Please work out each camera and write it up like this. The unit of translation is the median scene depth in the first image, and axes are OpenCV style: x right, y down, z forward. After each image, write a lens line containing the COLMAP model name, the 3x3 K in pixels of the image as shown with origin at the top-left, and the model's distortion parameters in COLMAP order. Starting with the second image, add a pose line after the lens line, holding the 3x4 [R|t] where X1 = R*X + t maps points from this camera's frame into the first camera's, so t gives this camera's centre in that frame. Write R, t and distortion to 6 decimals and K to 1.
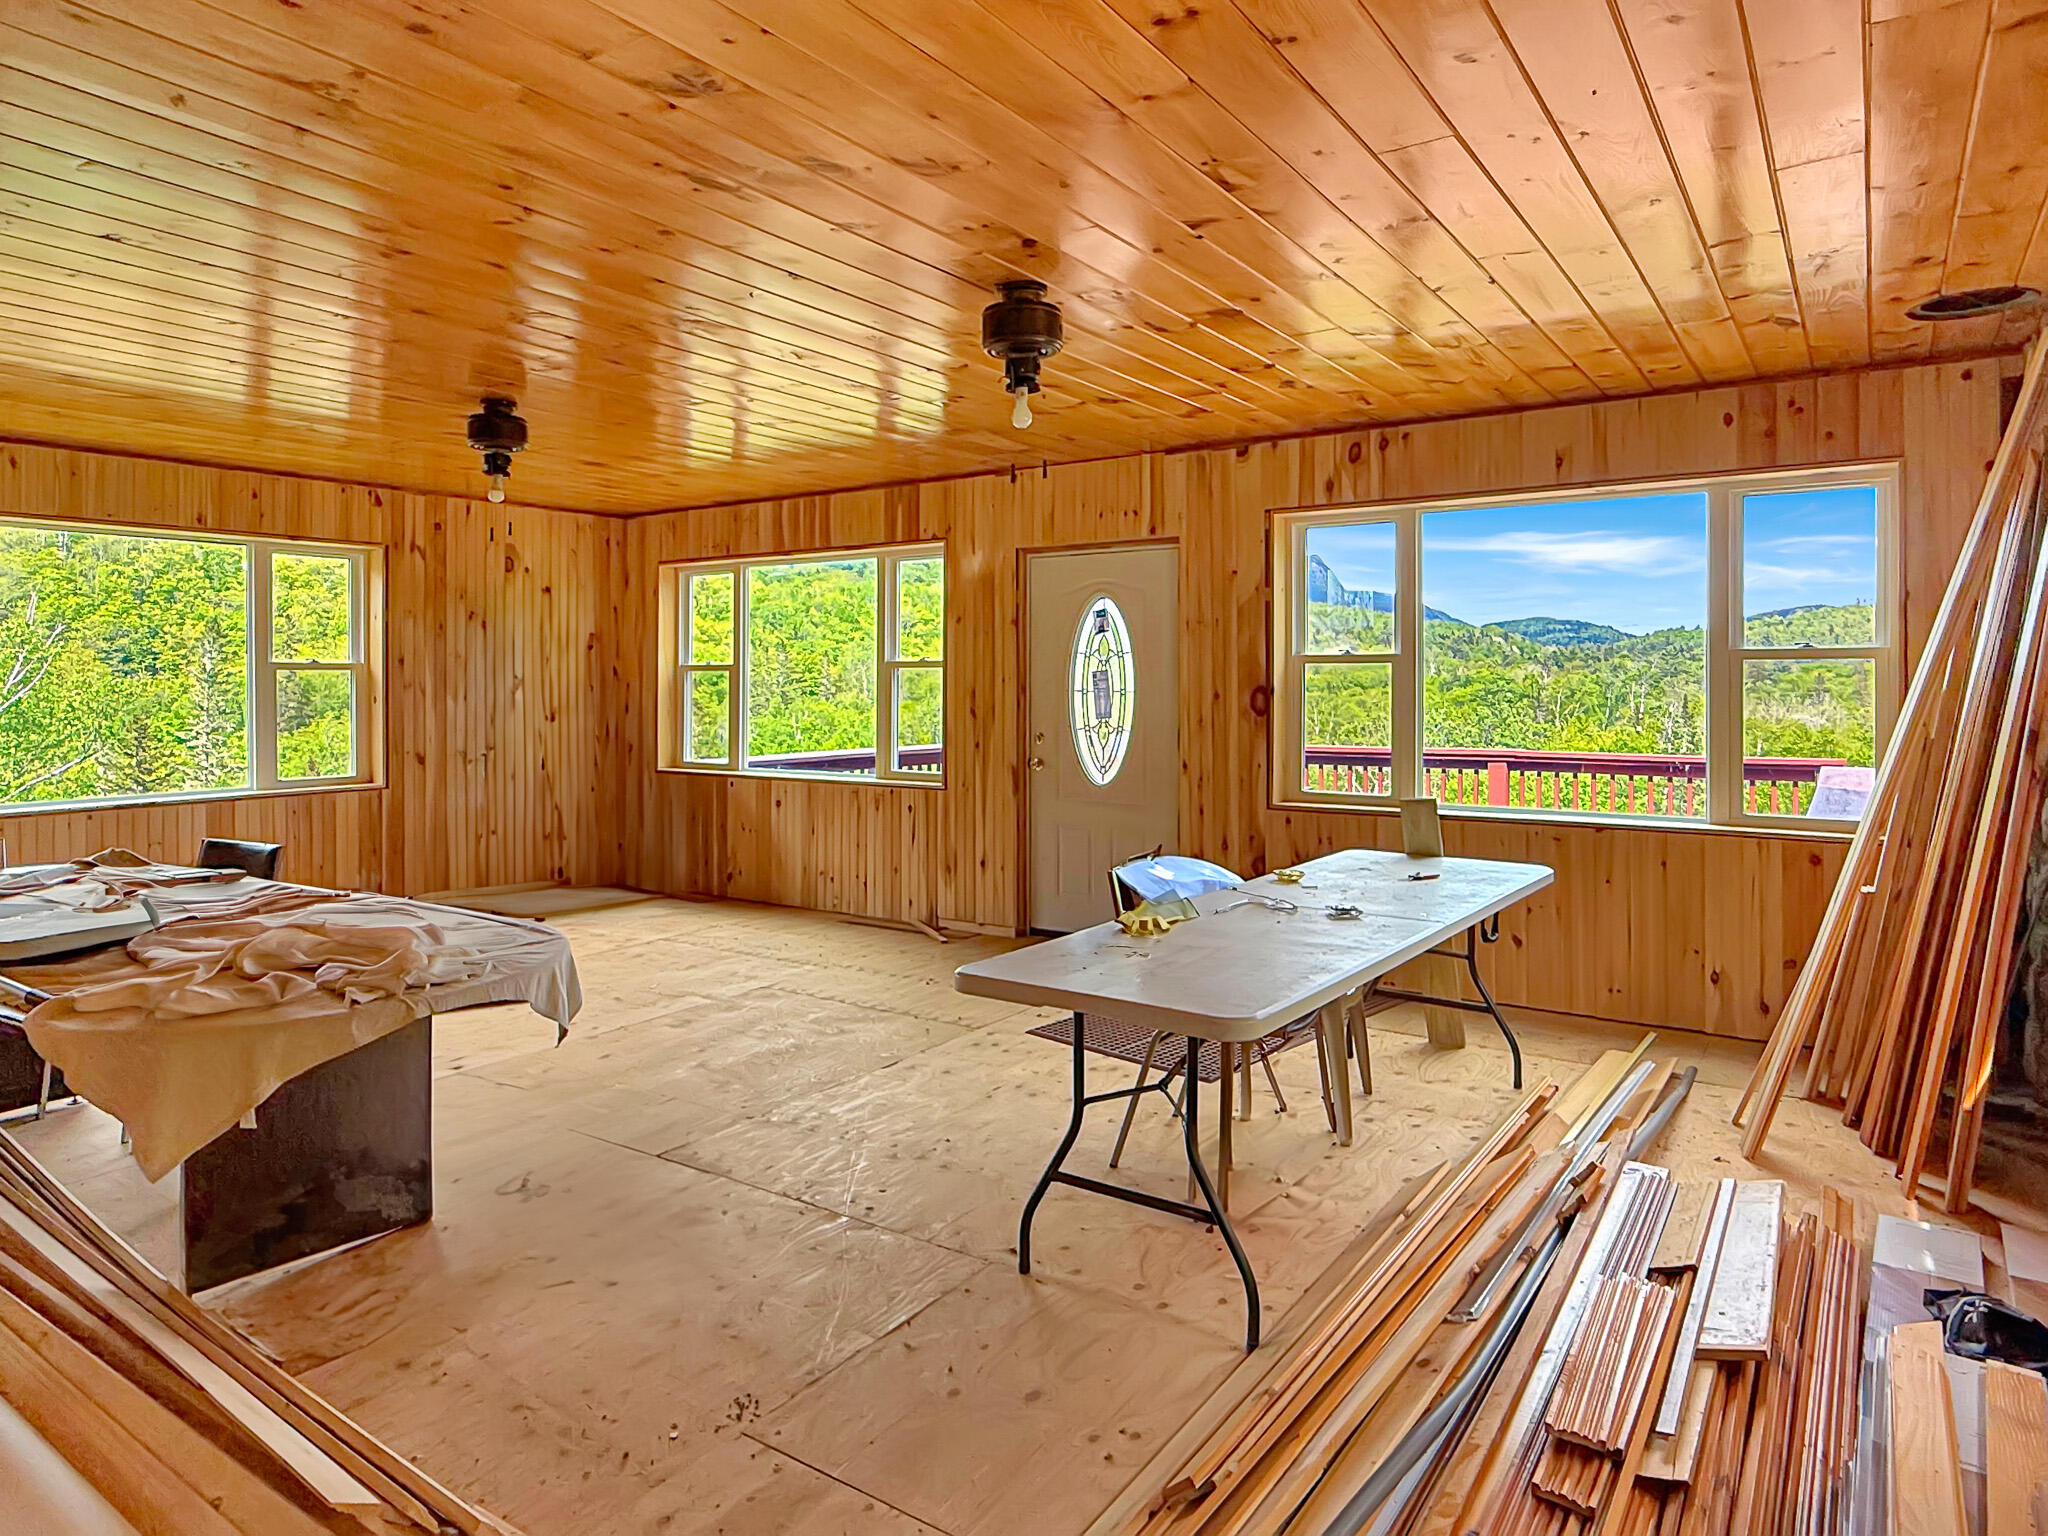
lens RADIAL K [[1247.5, 0, 1022.7], [0, 1247.5, 685.9], [0, 0, 1]] dist [0.003068, 0.001566]
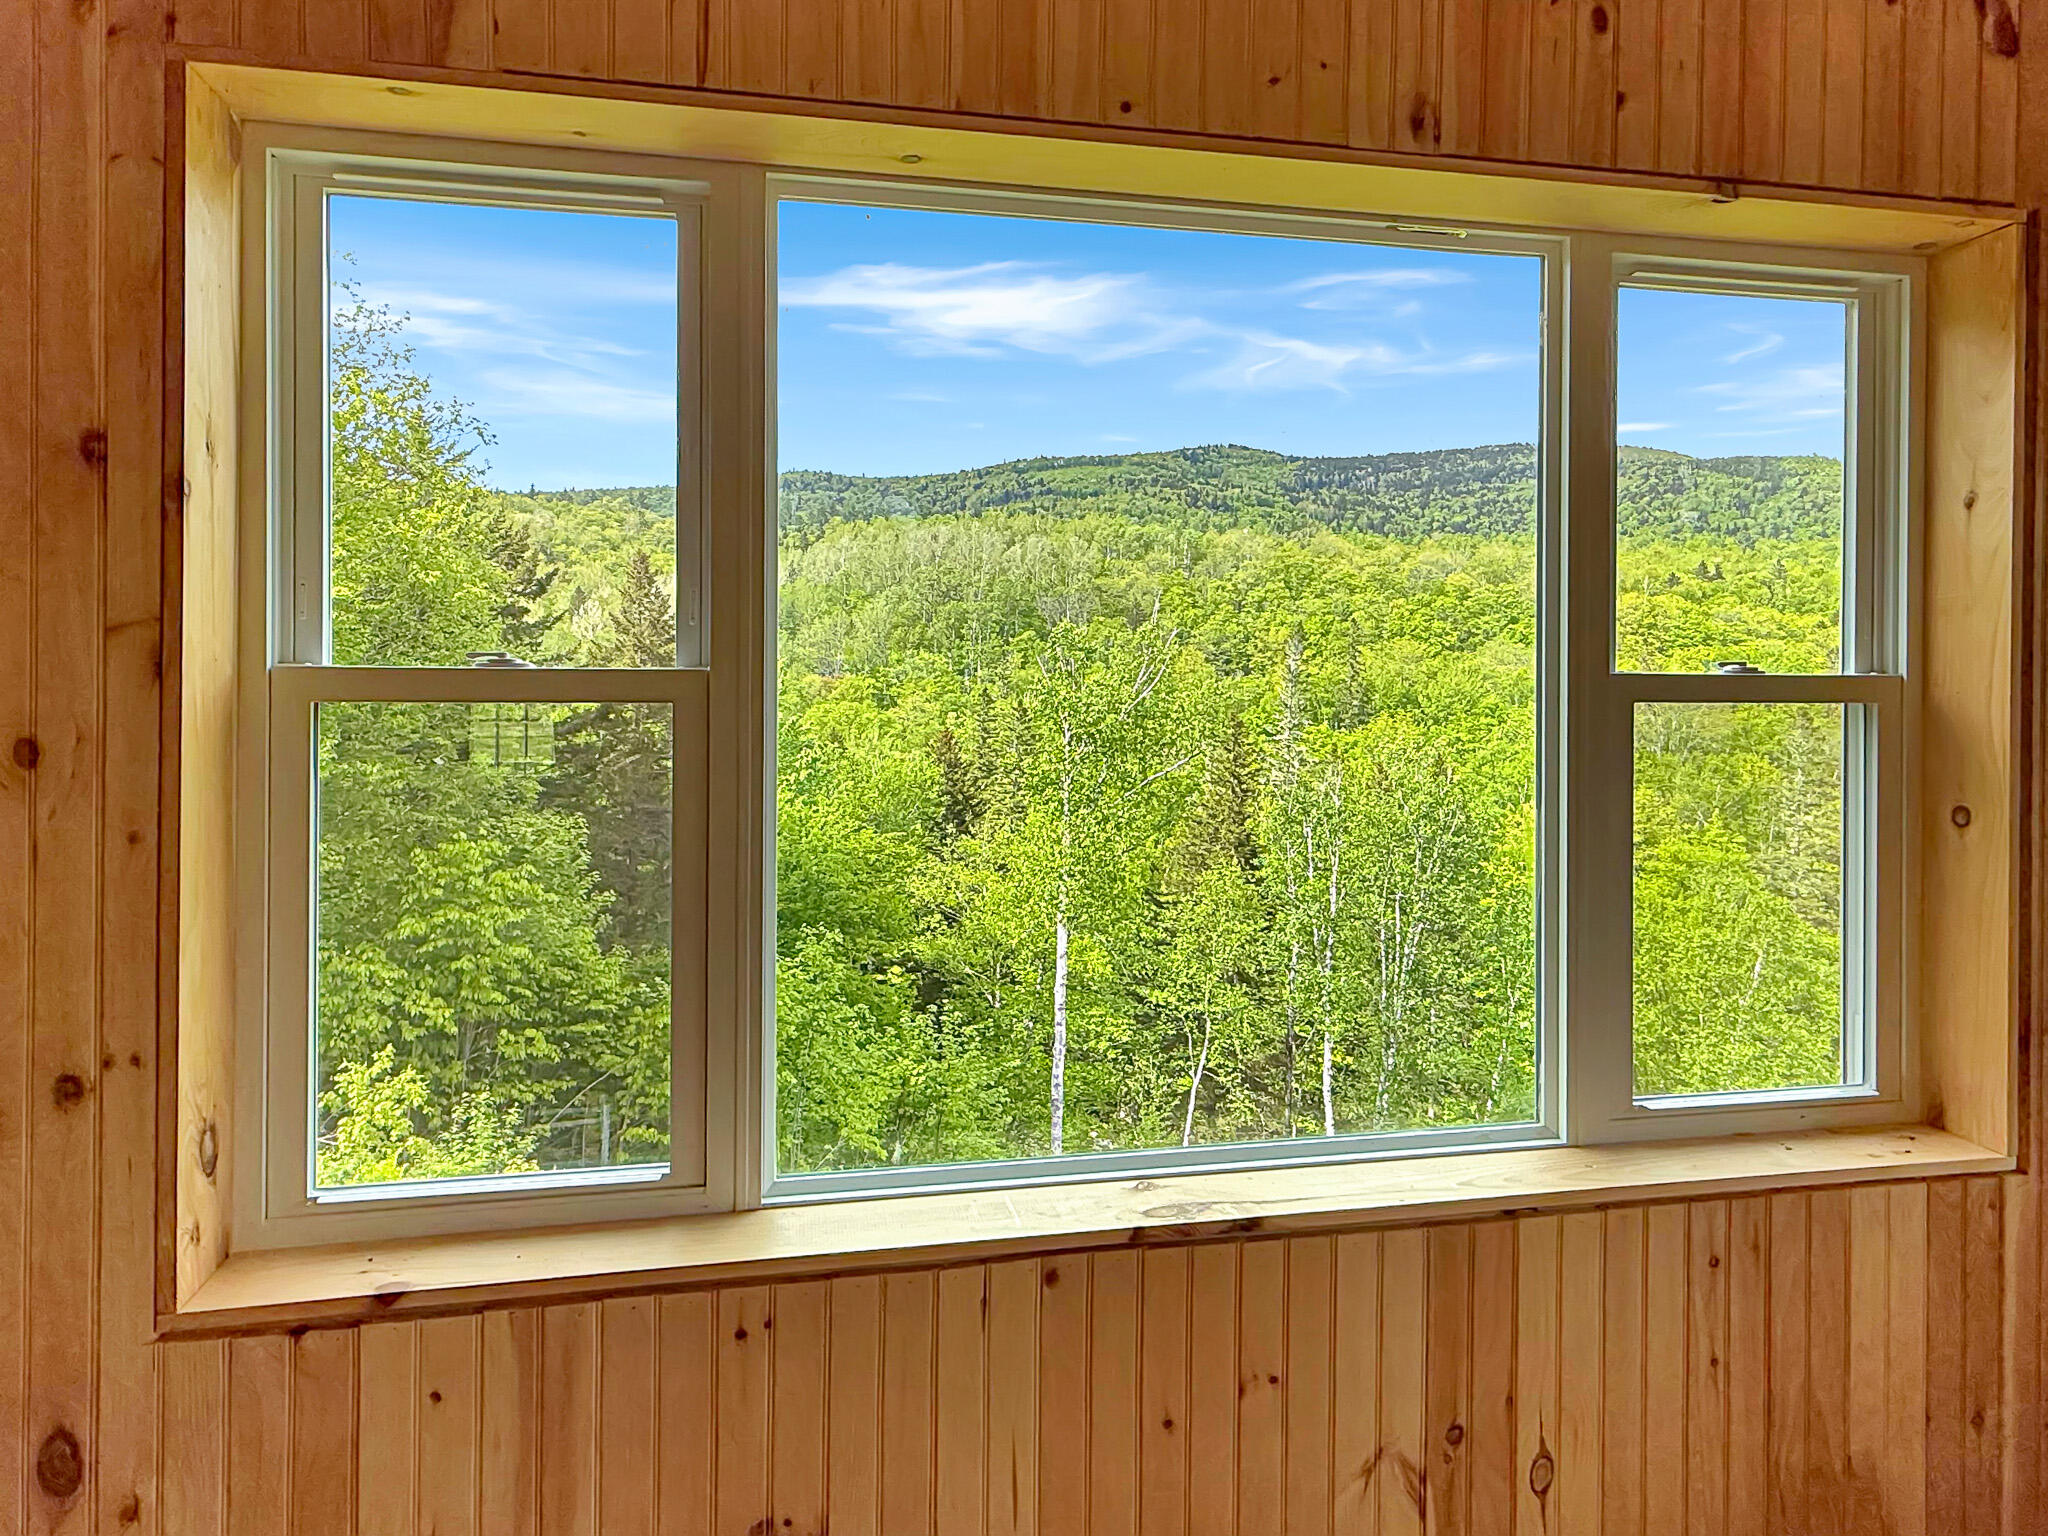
lens RADIAL K [[1247.5, 0, 1022.7], [0, 1247.5, 685.9], [0, 0, 1]] dist [0.003068, 0.001566]
pose [[0.707097, 0.011133, -0.707029, -0.480577], [-0.011336, 0.999926, 0.004407, -0.015887], [0.707026, 0.004899, 0.707171, 0.686913]]
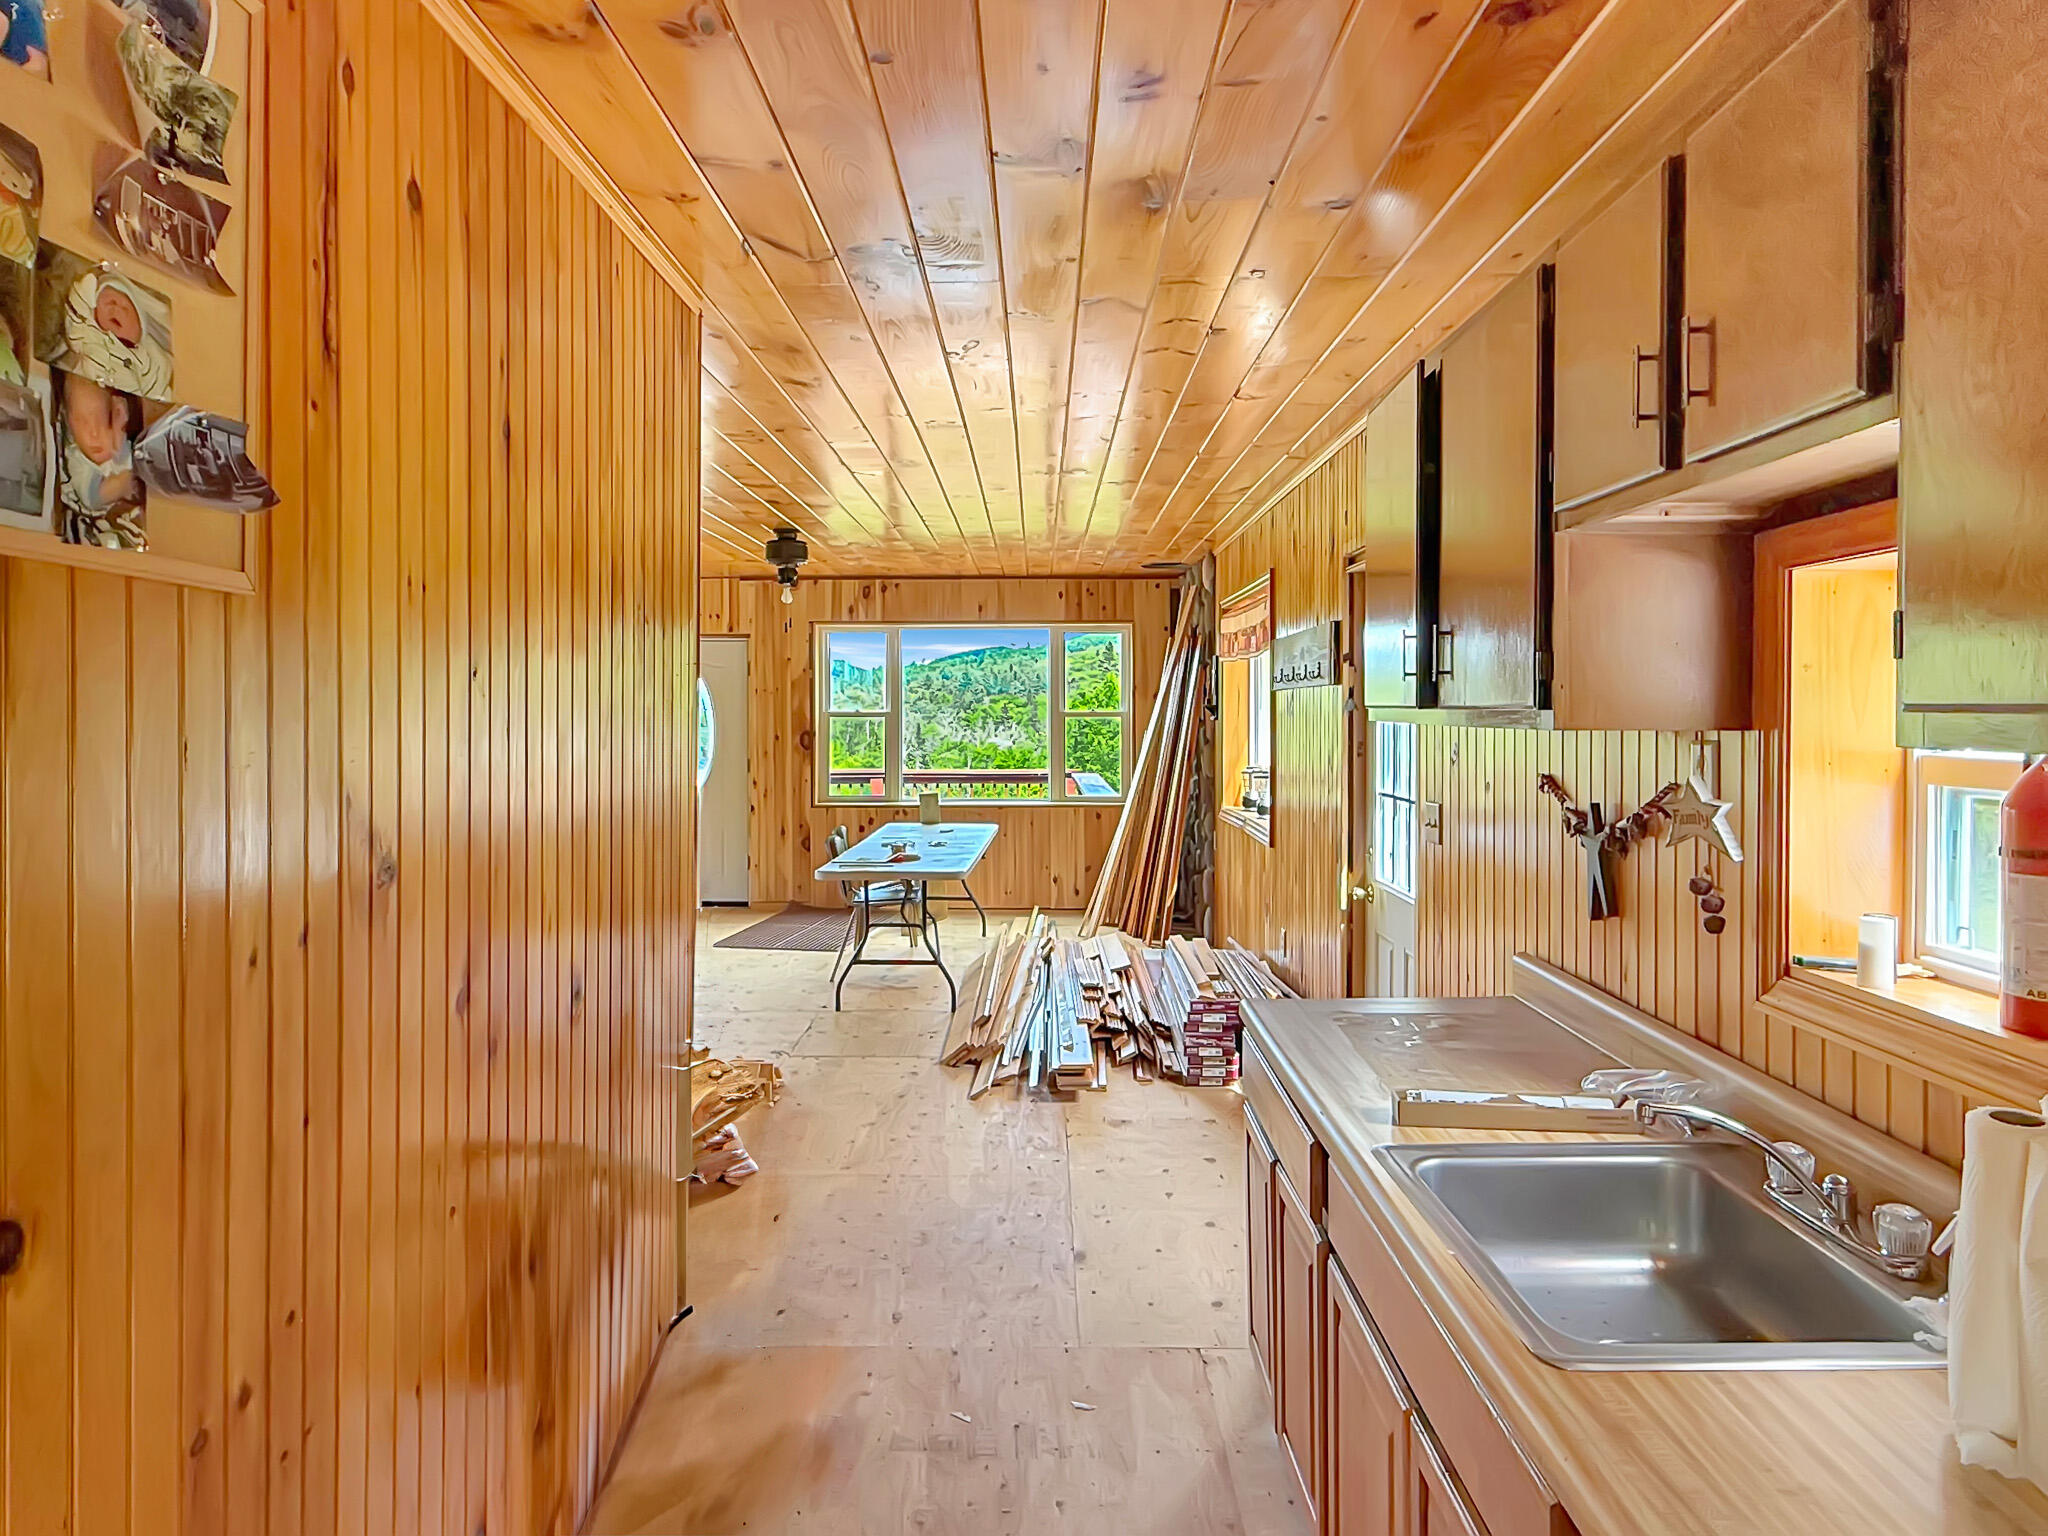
lens RADIAL K [[1247.5, 0, 1022.7], [0, 1247.5, 685.9], [0, 0, 1]] dist [0.003068, 0.001566]
pose [[0.832891, 0.009751, 0.553351, -0.392335], [0.003031, 0.999749, -0.022181, -0.018033], [-0.553428, 0.020152, 0.832653, -0.413613]]
